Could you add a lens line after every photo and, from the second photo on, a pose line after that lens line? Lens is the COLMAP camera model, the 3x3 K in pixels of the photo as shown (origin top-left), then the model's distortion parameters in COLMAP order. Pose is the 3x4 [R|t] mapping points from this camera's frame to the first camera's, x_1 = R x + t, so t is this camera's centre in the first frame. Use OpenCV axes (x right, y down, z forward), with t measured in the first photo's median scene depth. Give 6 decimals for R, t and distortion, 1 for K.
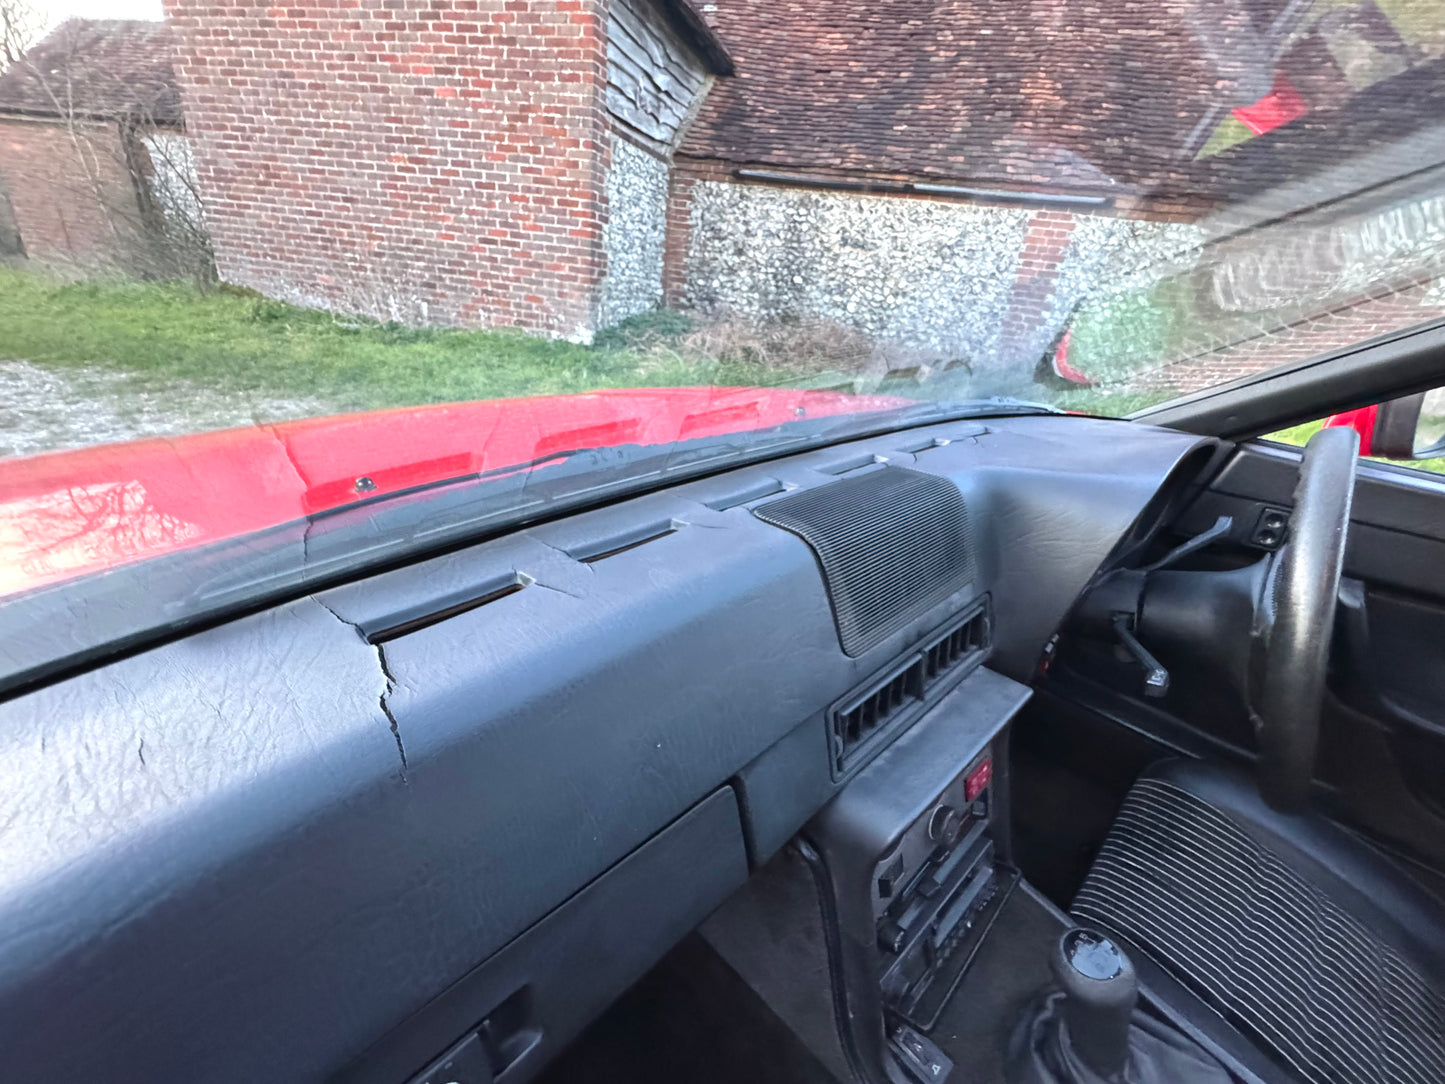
lens RADIAL K [[573.9, 0, 720.6], [0, 573.9, 545.1], [0, 0, 1]] dist [-0.006933, -0.000490]
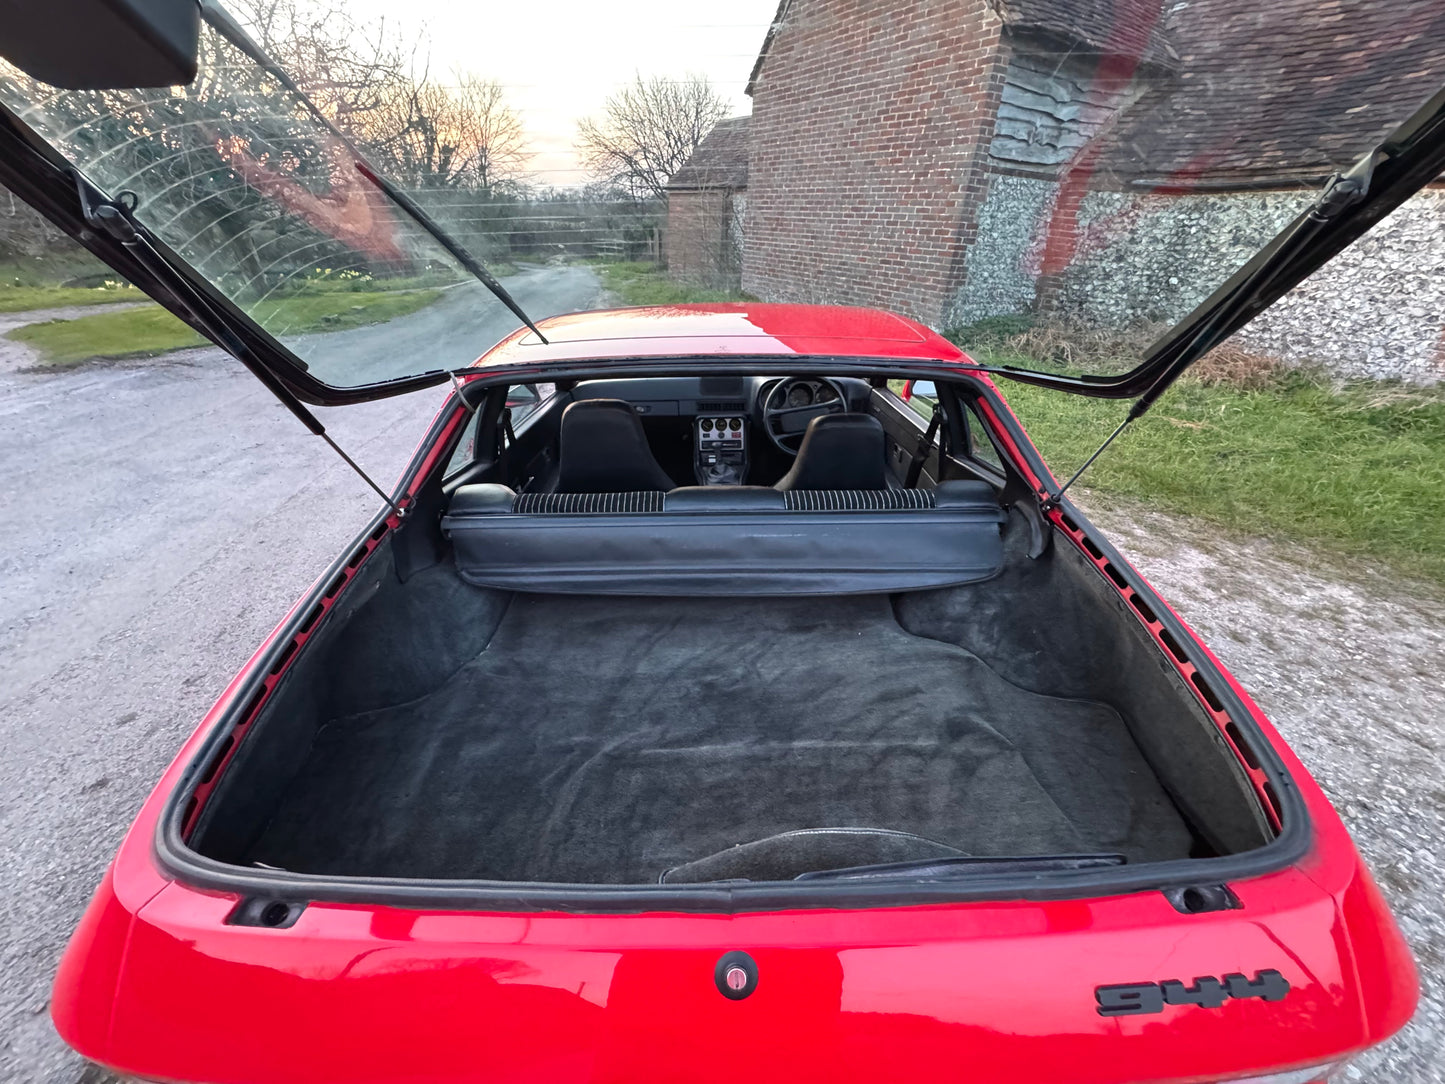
lens RADIAL K [[582.9, 0, 720.4], [0, 582.9, 539.2], [0, 0, 1]] dist [0.000893, -0.000265]
pose [[0.727111, 0.255373, -0.637255, 0.366610], [-0.250252, 0.962965, 0.100359, 0.080751], [0.639283, 0.086503, 0.764091, -0.284552]]
